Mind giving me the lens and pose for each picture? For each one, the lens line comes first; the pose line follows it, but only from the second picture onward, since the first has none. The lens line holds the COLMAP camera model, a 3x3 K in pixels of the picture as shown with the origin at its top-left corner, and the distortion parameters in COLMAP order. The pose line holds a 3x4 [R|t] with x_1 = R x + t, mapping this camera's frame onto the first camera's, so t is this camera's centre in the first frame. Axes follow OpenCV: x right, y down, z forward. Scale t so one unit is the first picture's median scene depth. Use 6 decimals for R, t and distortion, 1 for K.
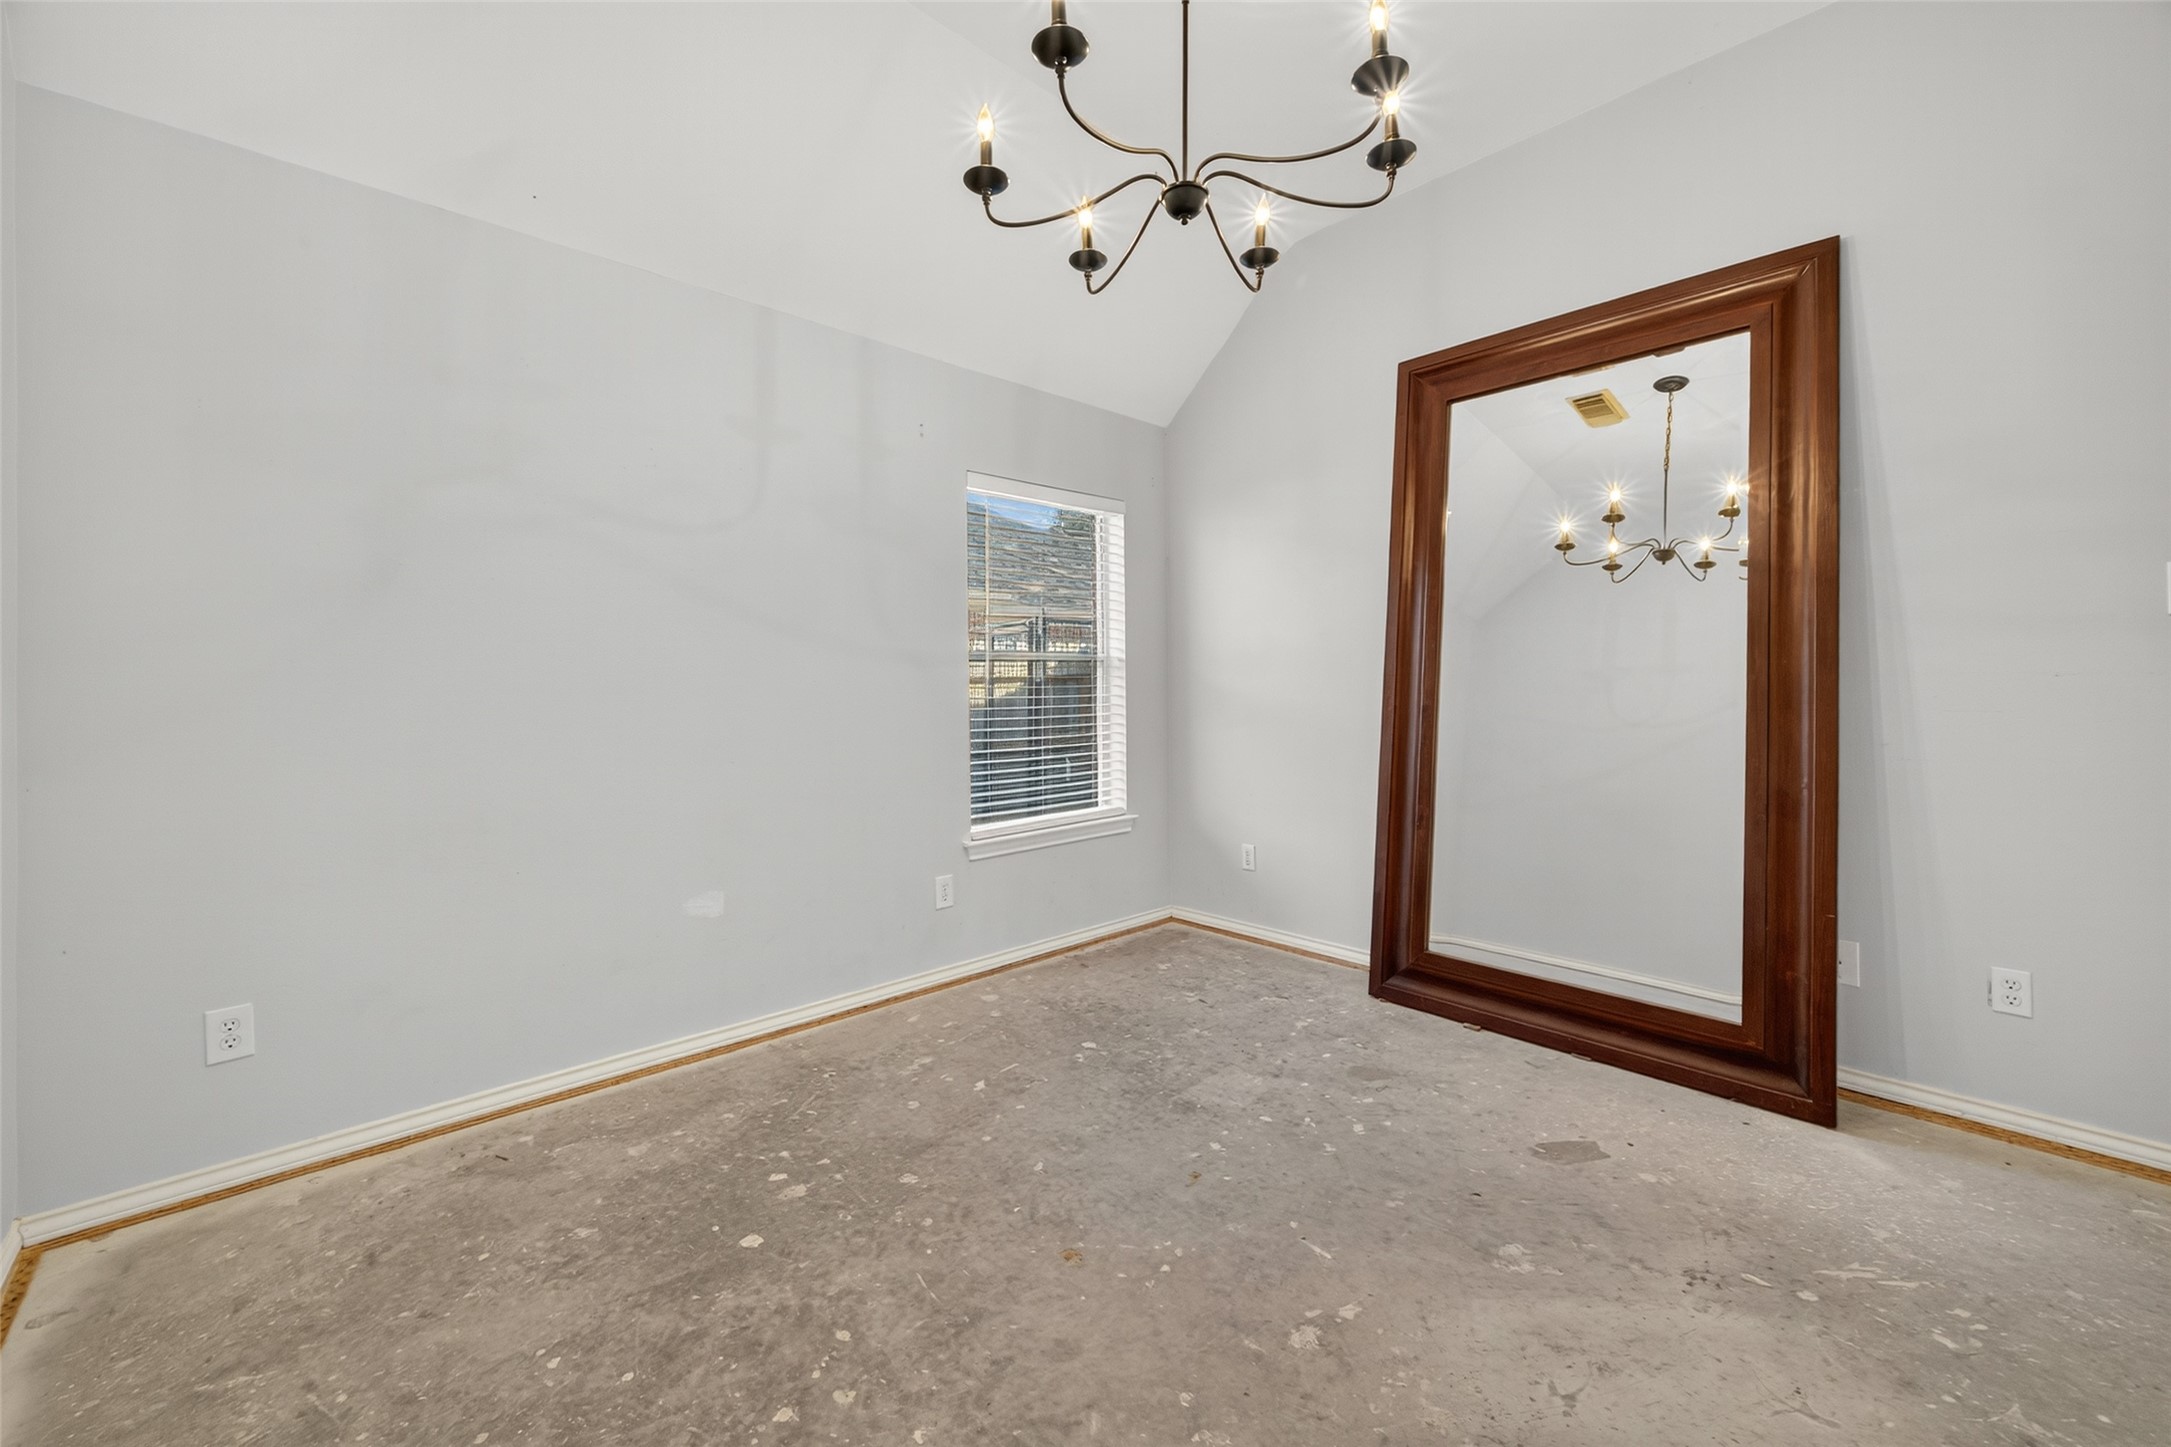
lens RADIAL K [[852.1, 0, 1095.2], [0, 852.1, 701.0], [0, 0, 1]] dist [0.008944, -0.001431]
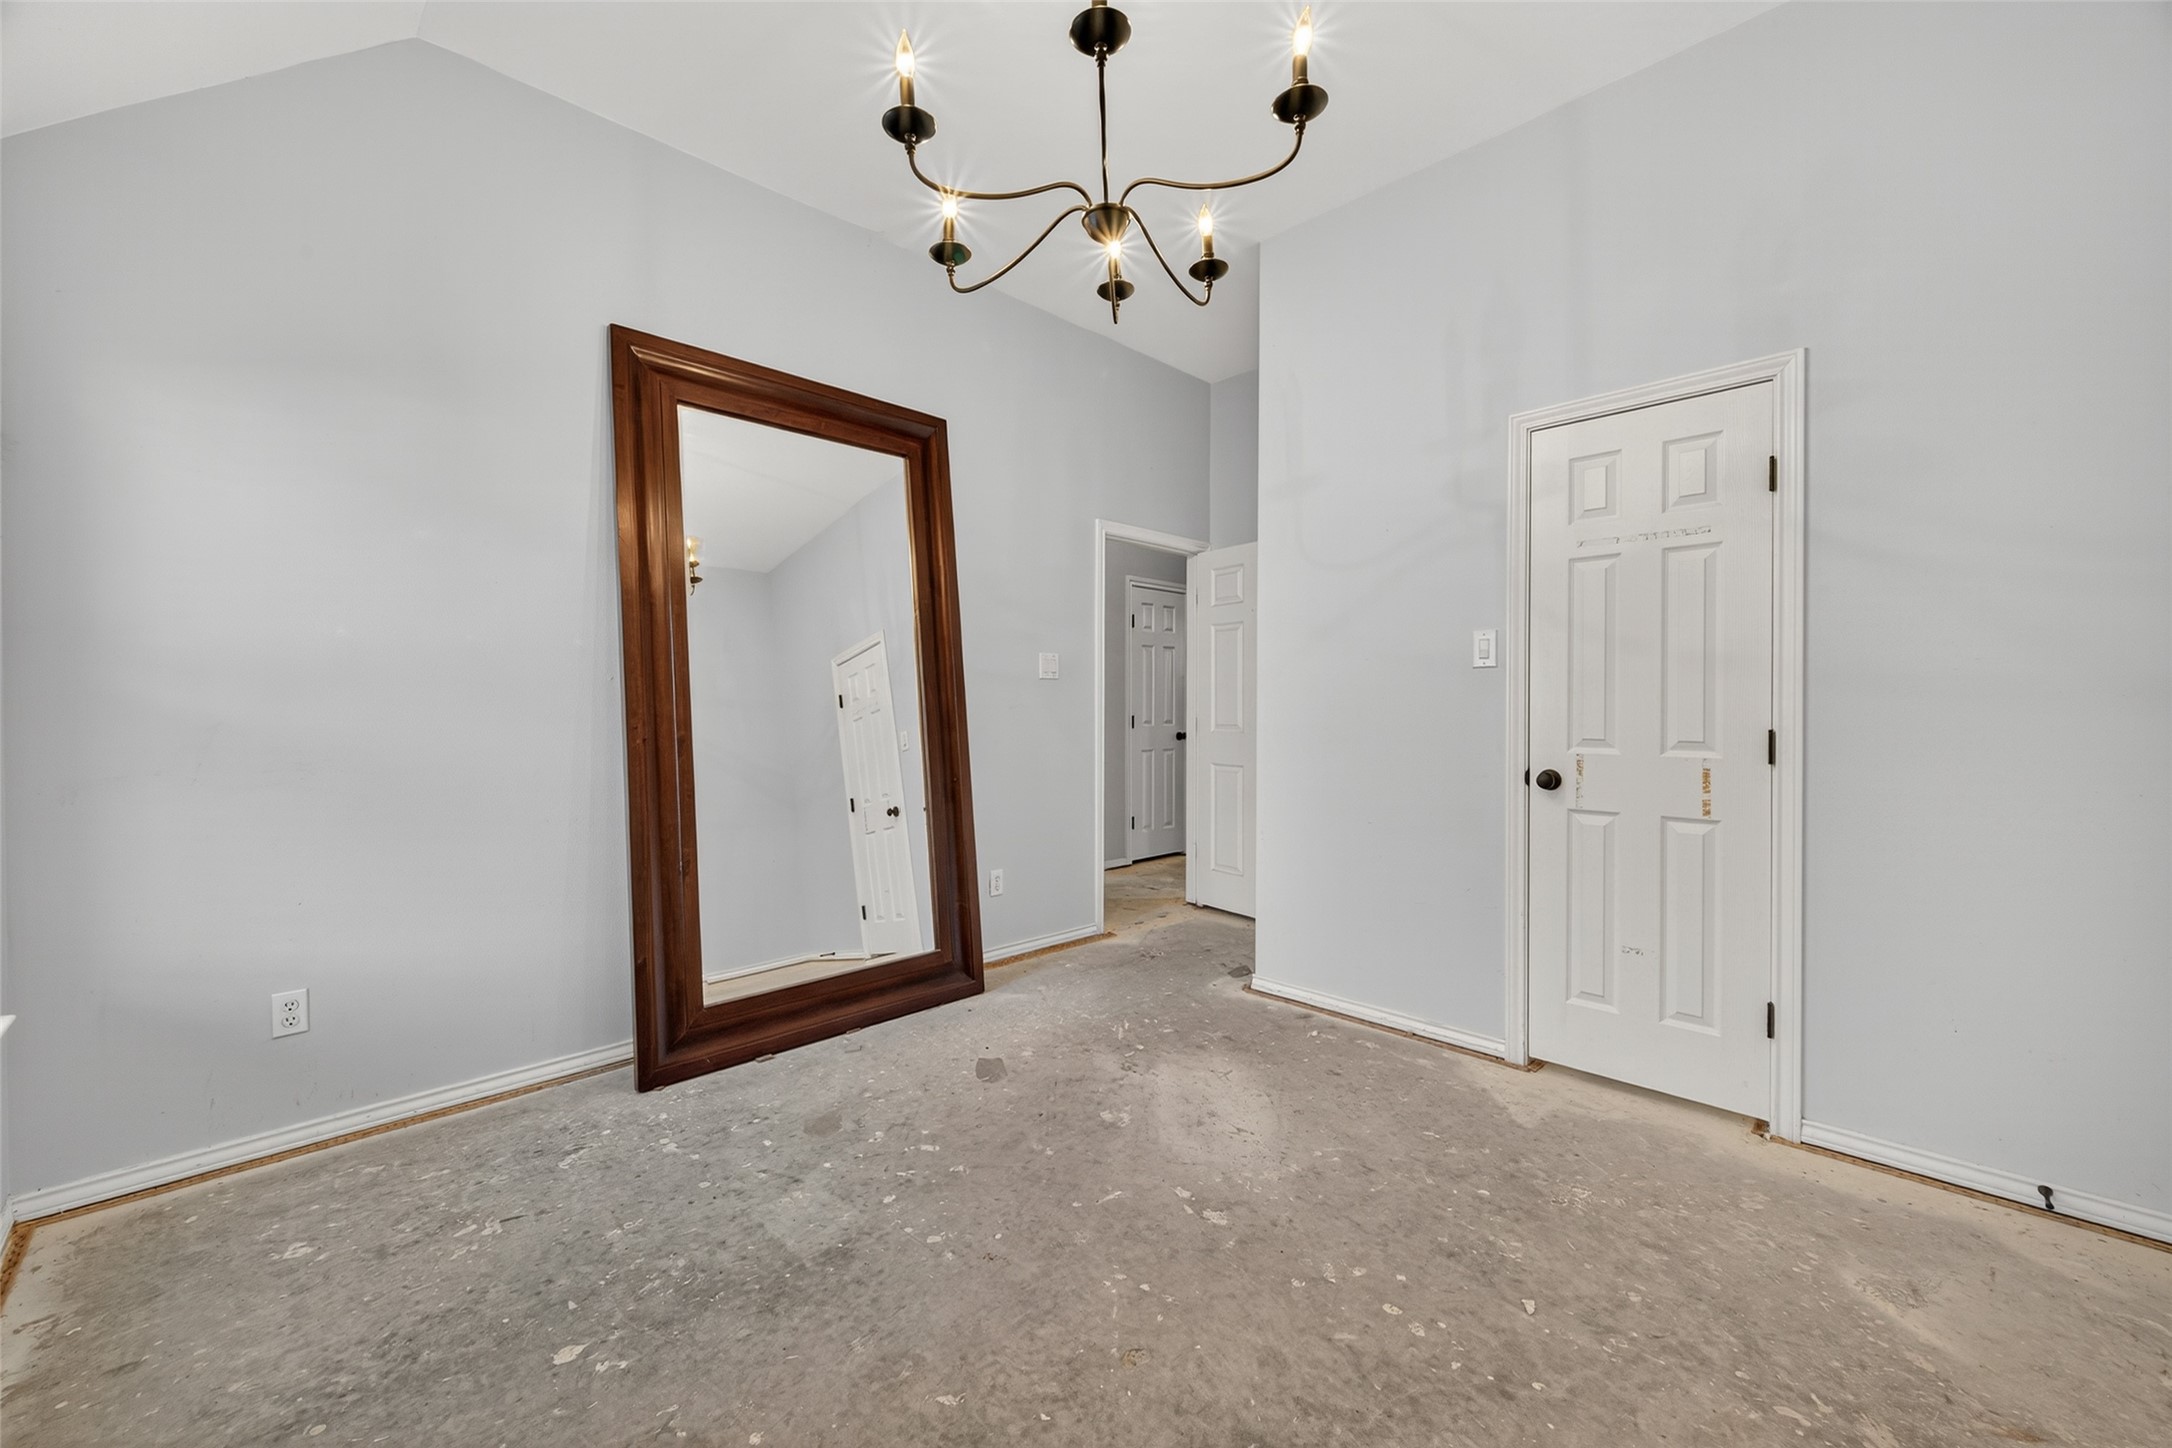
lens RADIAL K [[852.5, 0, 1080.2], [0, 852.5, 724.0], [0, 0, 1]] dist [0.008944, -0.001431]
pose [[-0.005296, -0.013781, 0.999891, -0.686081], [0.022538, 0.999649, 0.013897, -0.012825], [-0.999732, 0.022609, -0.004983, 0.796561]]
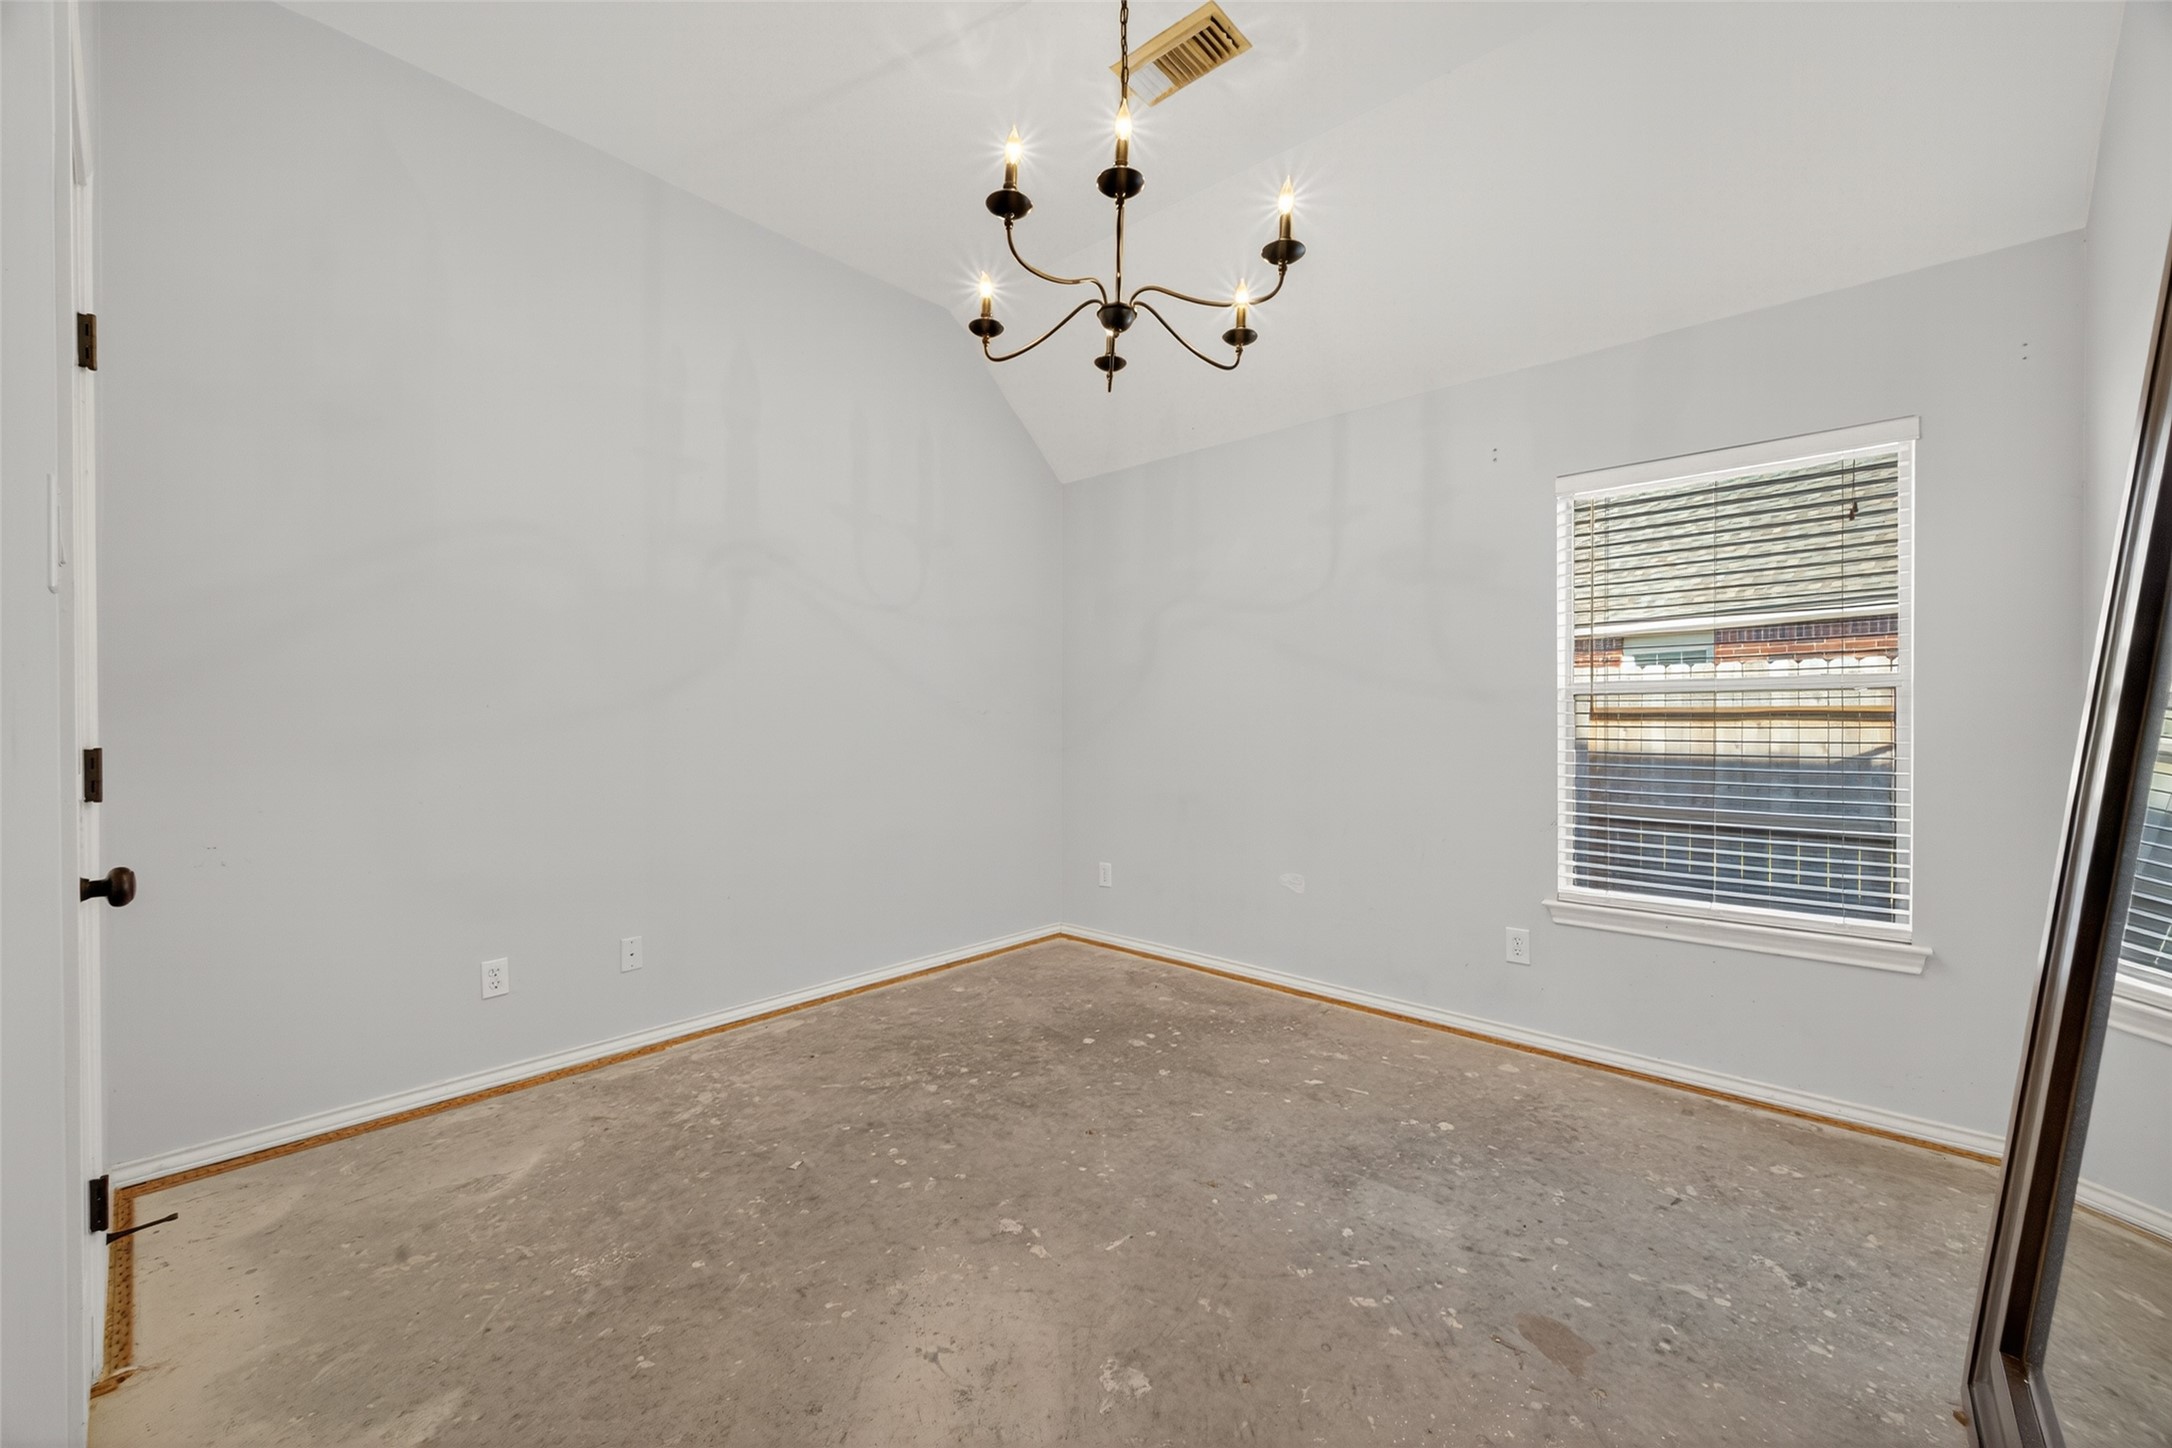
lens RADIAL K [[852.5, 0, 1106.3], [0, 852.5, 727.6], [0, 0, 1]] dist [0.008944, -0.001431]
pose [[0.094310, 0.013925, -0.995445, 1.020809], [-0.026306, 0.999588, 0.011491, -0.016525], [0.995195, 0.025102, 0.094638, 0.669545]]
